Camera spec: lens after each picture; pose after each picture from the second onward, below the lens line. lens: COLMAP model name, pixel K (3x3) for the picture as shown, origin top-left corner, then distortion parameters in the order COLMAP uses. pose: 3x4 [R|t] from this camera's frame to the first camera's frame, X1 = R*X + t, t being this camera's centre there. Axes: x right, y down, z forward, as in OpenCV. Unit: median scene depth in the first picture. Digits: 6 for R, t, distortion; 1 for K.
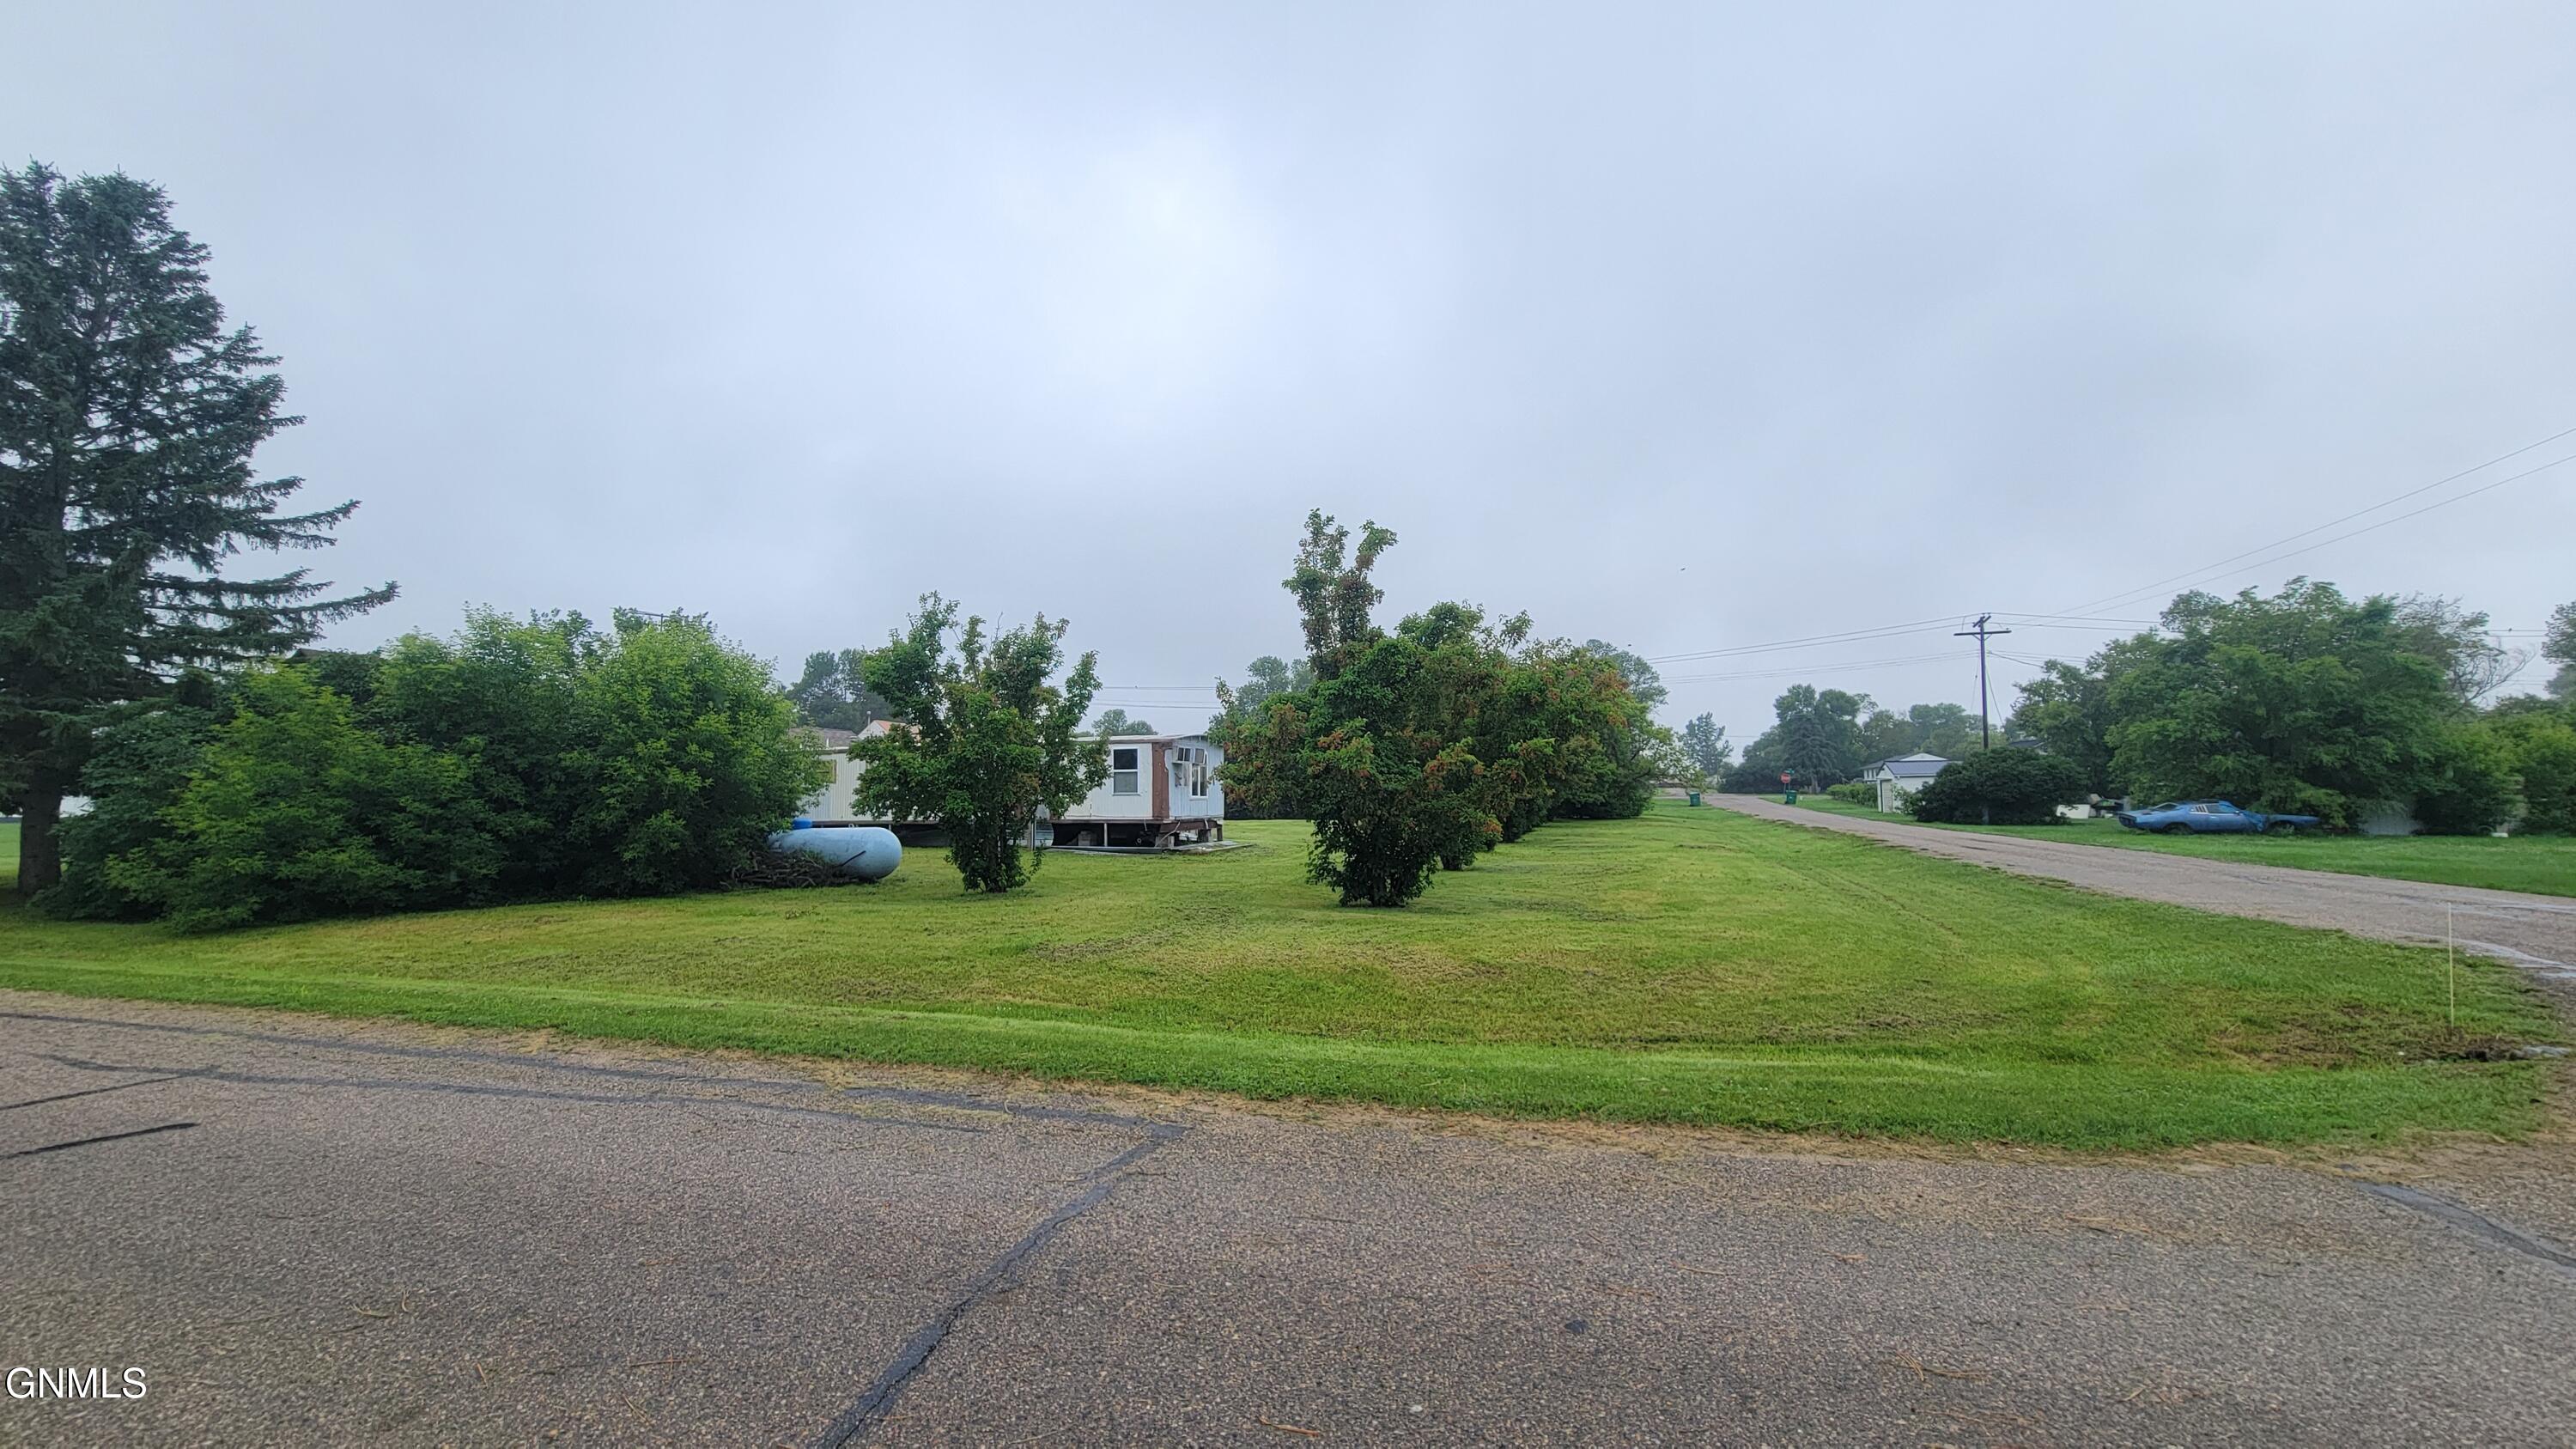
lens RADIAL K [[1052.9, 0, 1290.1], [0, 1052.9, 722.4], [0, 0, 1]] dist [-0.000442, -0.000520]
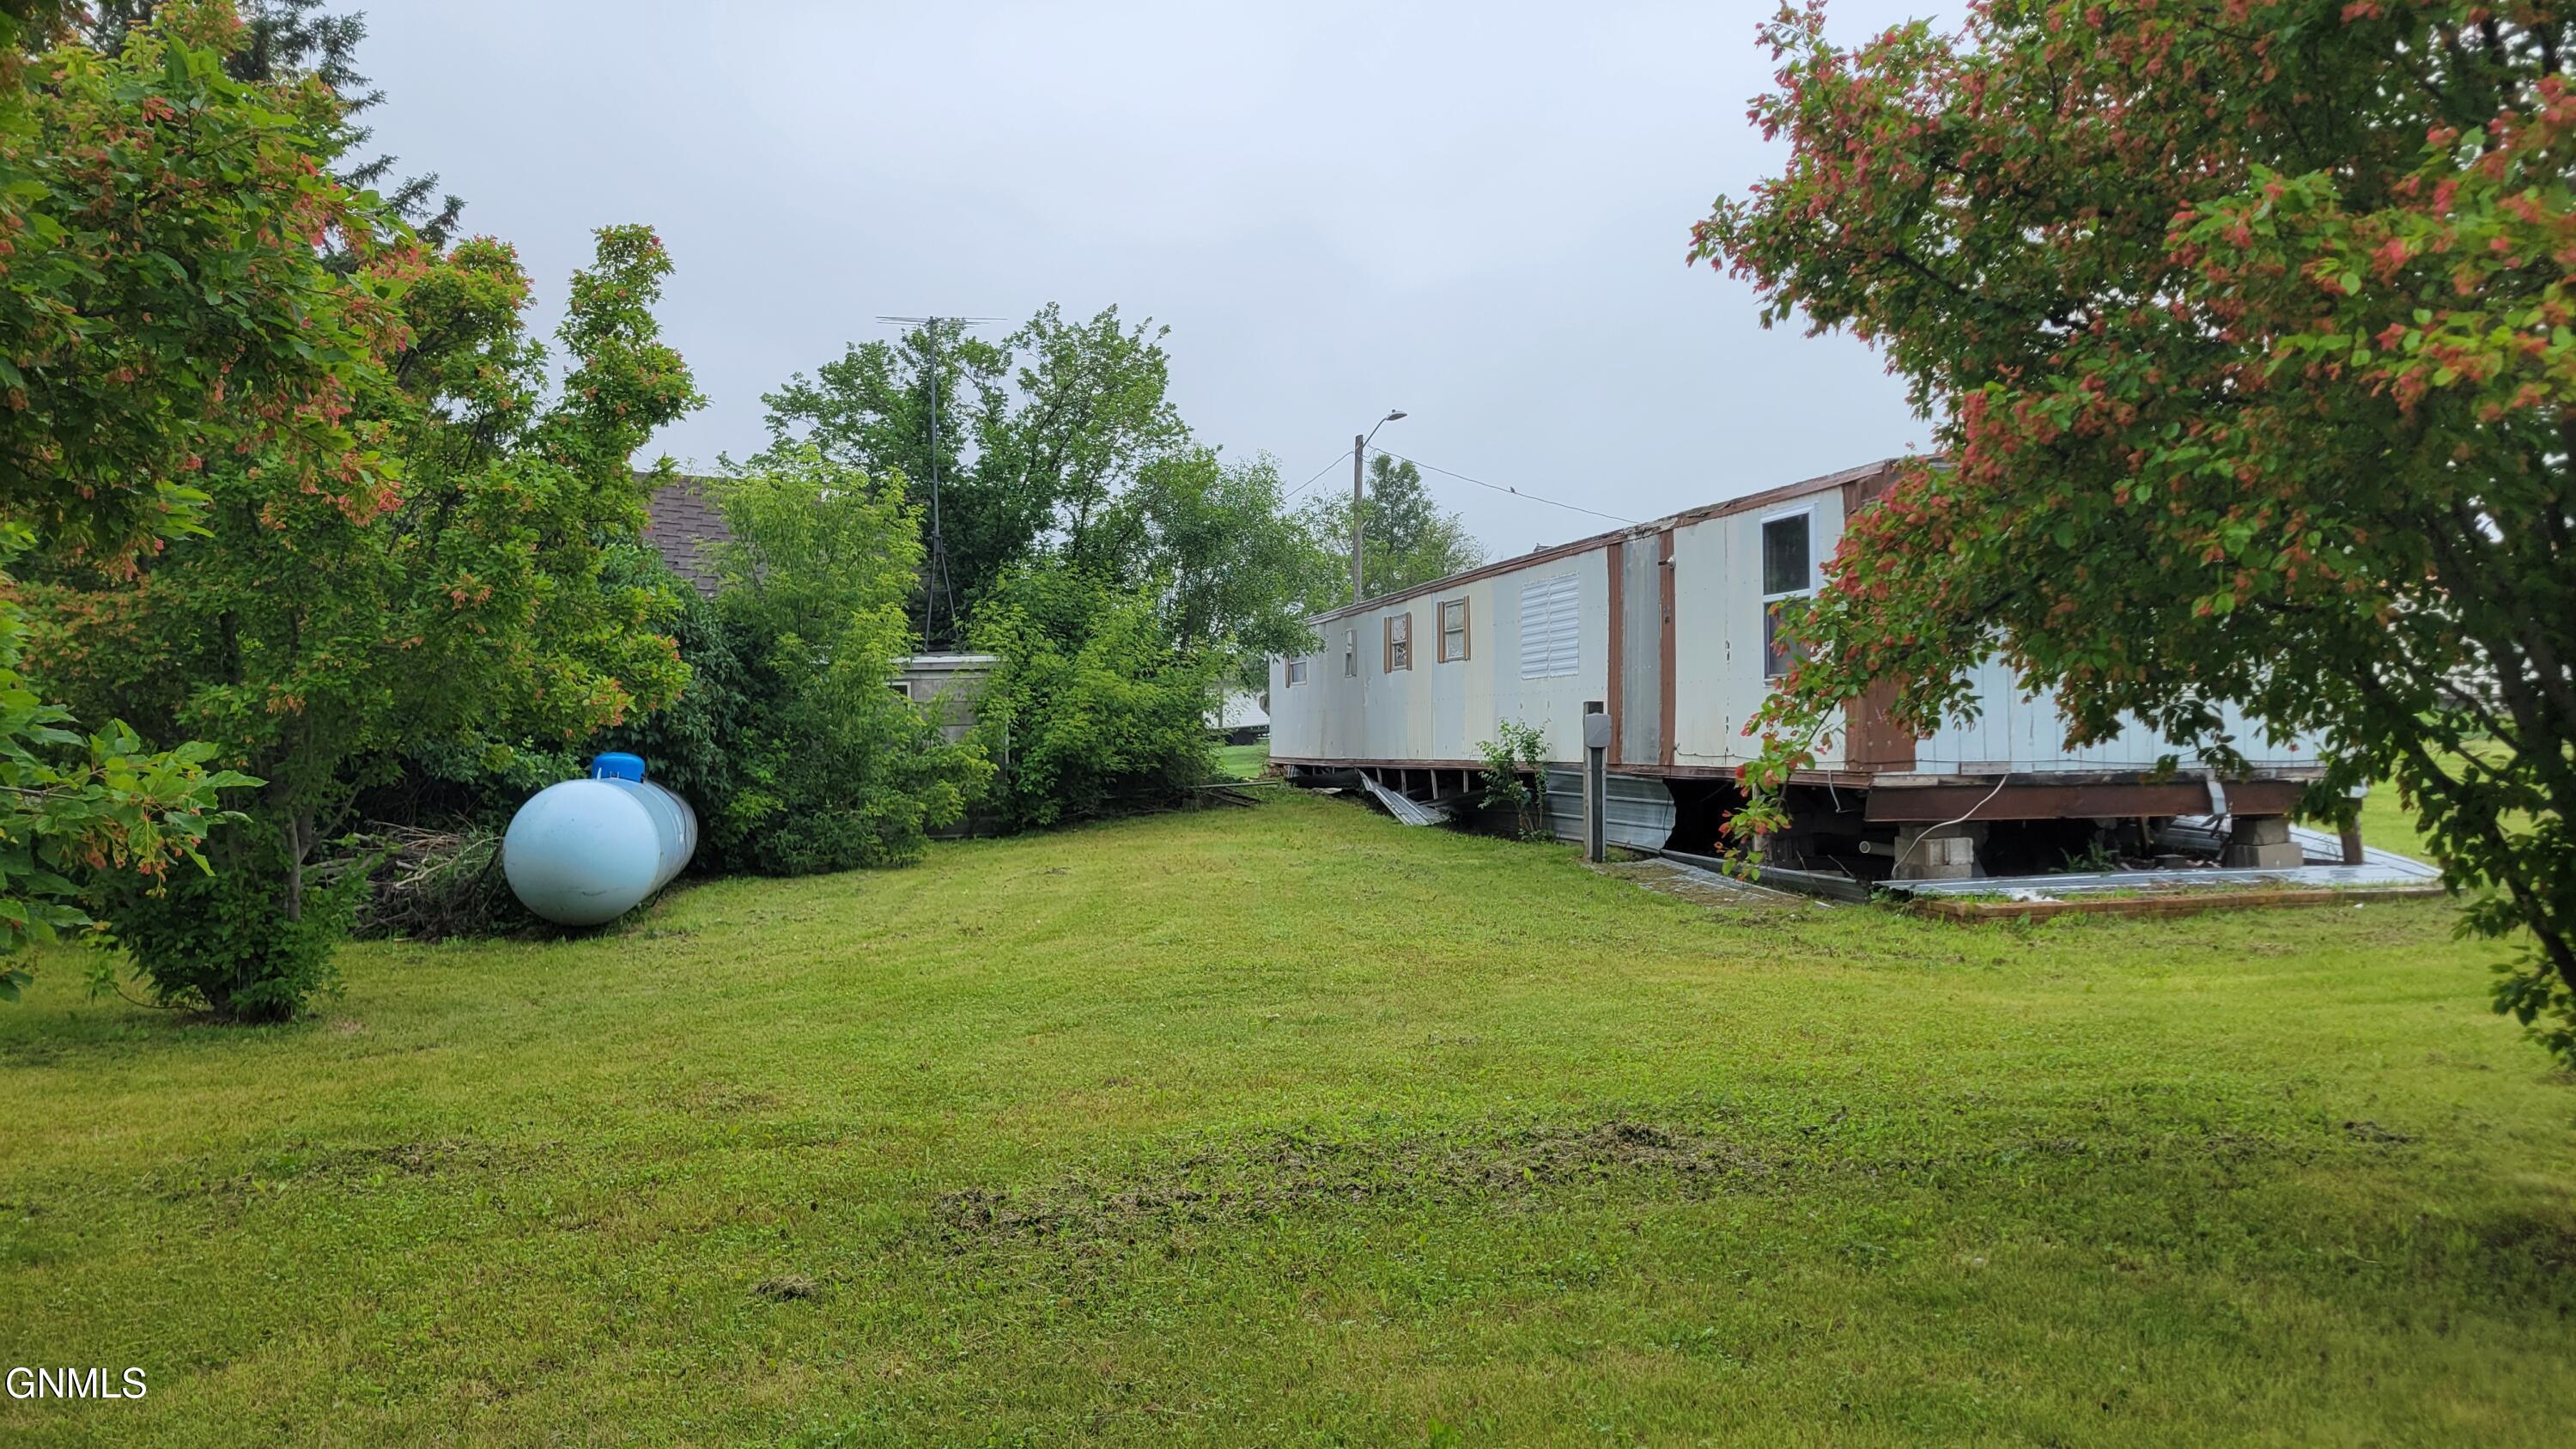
lens RADIAL K [[1924.1, 0, 1289.3], [0, 1924.1, 716.9], [0, 0, 1]] dist [0.039339, 0.000147]
pose [[0.543281, -0.004123, -0.839541, 0.272184], [0.065750, 0.997125, 0.037651, 0.067548], [0.836972, -0.075655, 0.541990, 0.831202]]
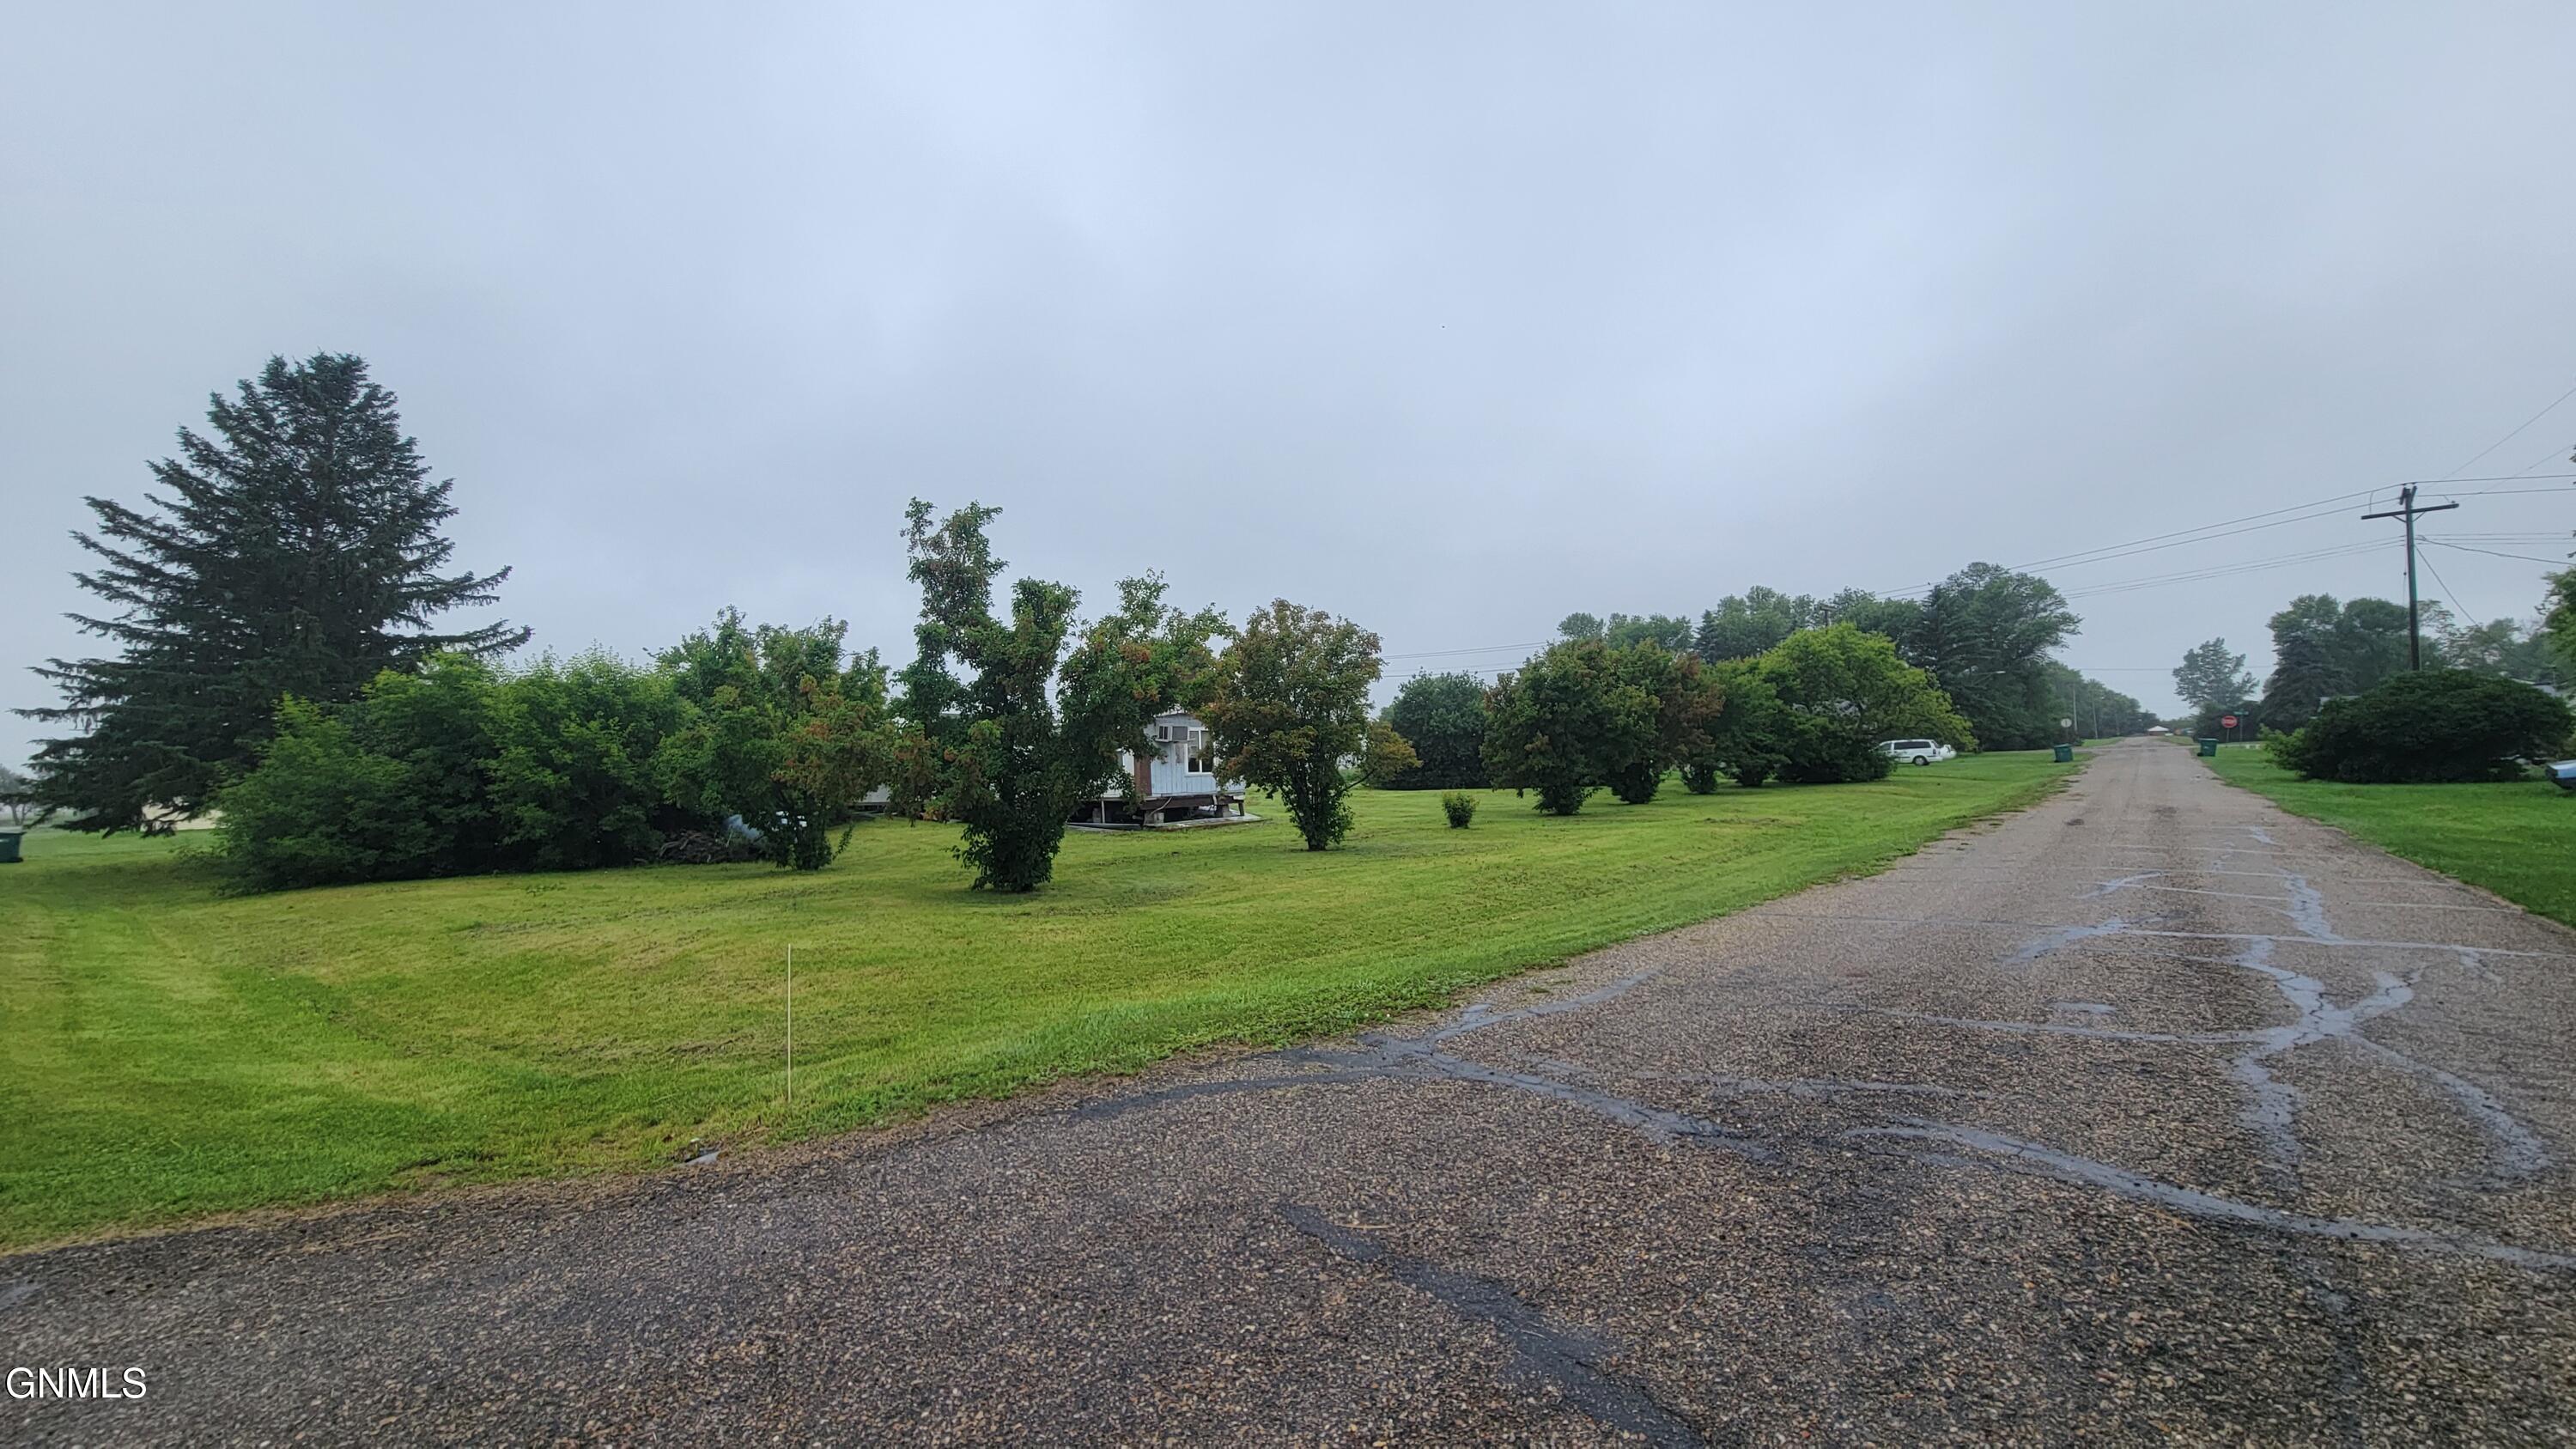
lens RADIAL K [[1052.9, 0, 1291.6], [0, 1052.9, 728.4], [0, 0, 1]] dist [-0.000442, -0.000520]
pose [[0.927067, -0.037137, -0.373053, 0.535065], [0.051220, 0.998297, 0.027906, 0.005977], [0.371381, -0.044979, 0.927390, 0.140396]]
